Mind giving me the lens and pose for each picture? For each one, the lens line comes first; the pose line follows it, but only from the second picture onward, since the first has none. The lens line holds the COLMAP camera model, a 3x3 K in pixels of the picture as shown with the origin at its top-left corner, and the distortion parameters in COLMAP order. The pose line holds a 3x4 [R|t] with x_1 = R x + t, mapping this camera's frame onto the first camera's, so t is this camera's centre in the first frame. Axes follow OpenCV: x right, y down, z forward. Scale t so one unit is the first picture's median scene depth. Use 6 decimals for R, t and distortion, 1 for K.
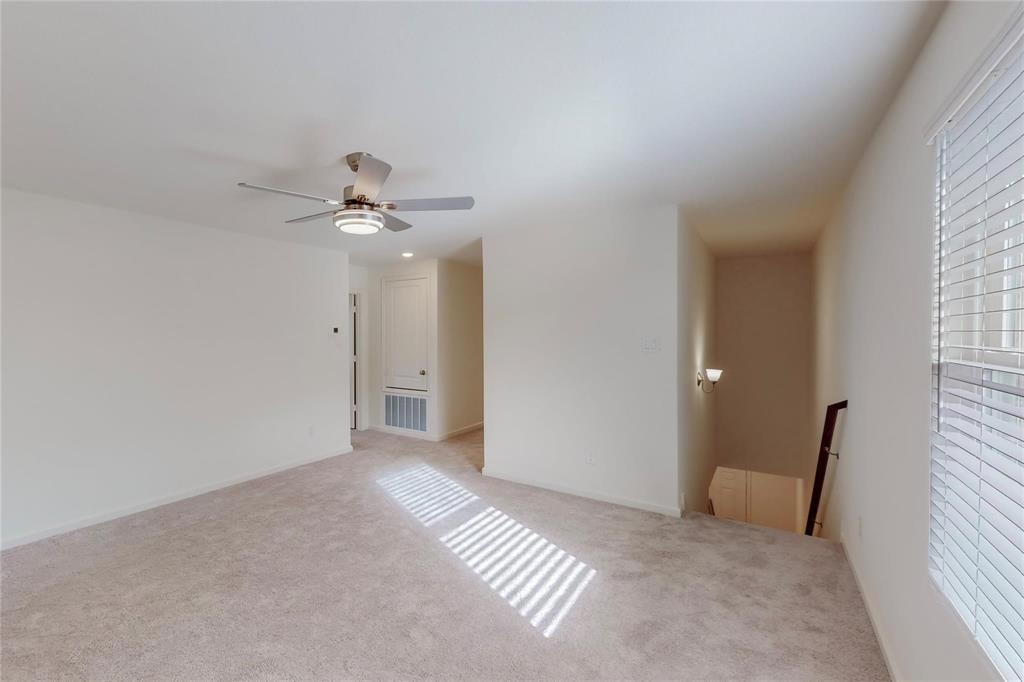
lens RADIAL K [[420.7, 0, 517.7], [0, 420.7, 341.6], [0, 0, 1]] dist [0.001756, -0.000102]
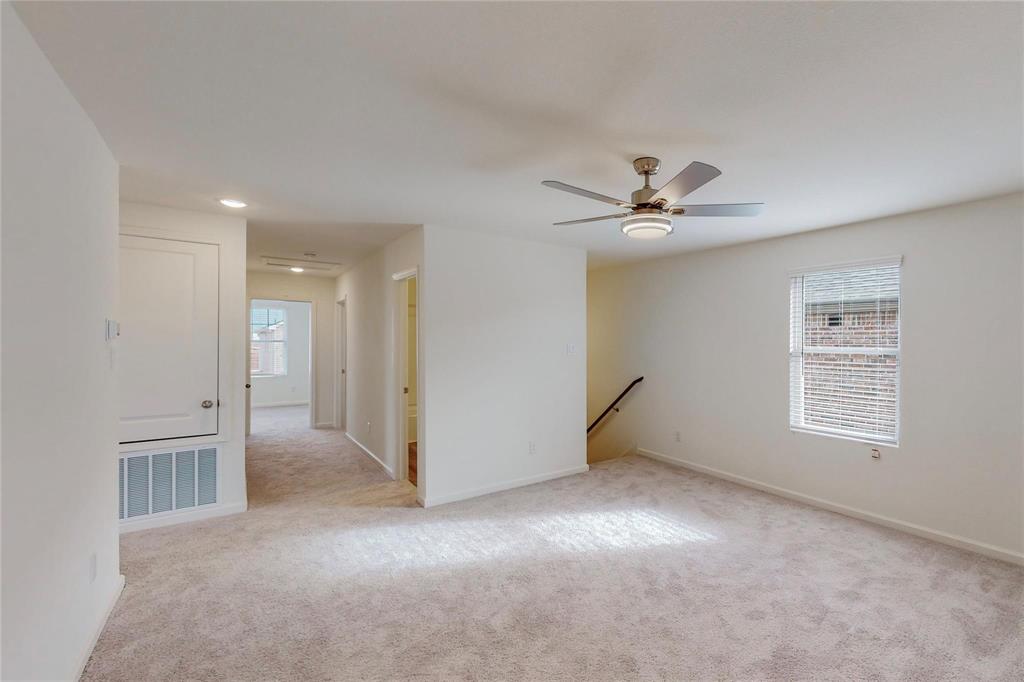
lens RADIAL K [[420.7, 0, 517.7], [0, 420.7, 341.6], [0, 0, 1]] dist [0.001756, -0.000102]
pose [[0.414553, 0.002199, 0.910023, -1.053904], [0.010196, 0.999923, -0.007061, -0.009614], [-0.909968, 0.012205, 0.414498, 0.655650]]
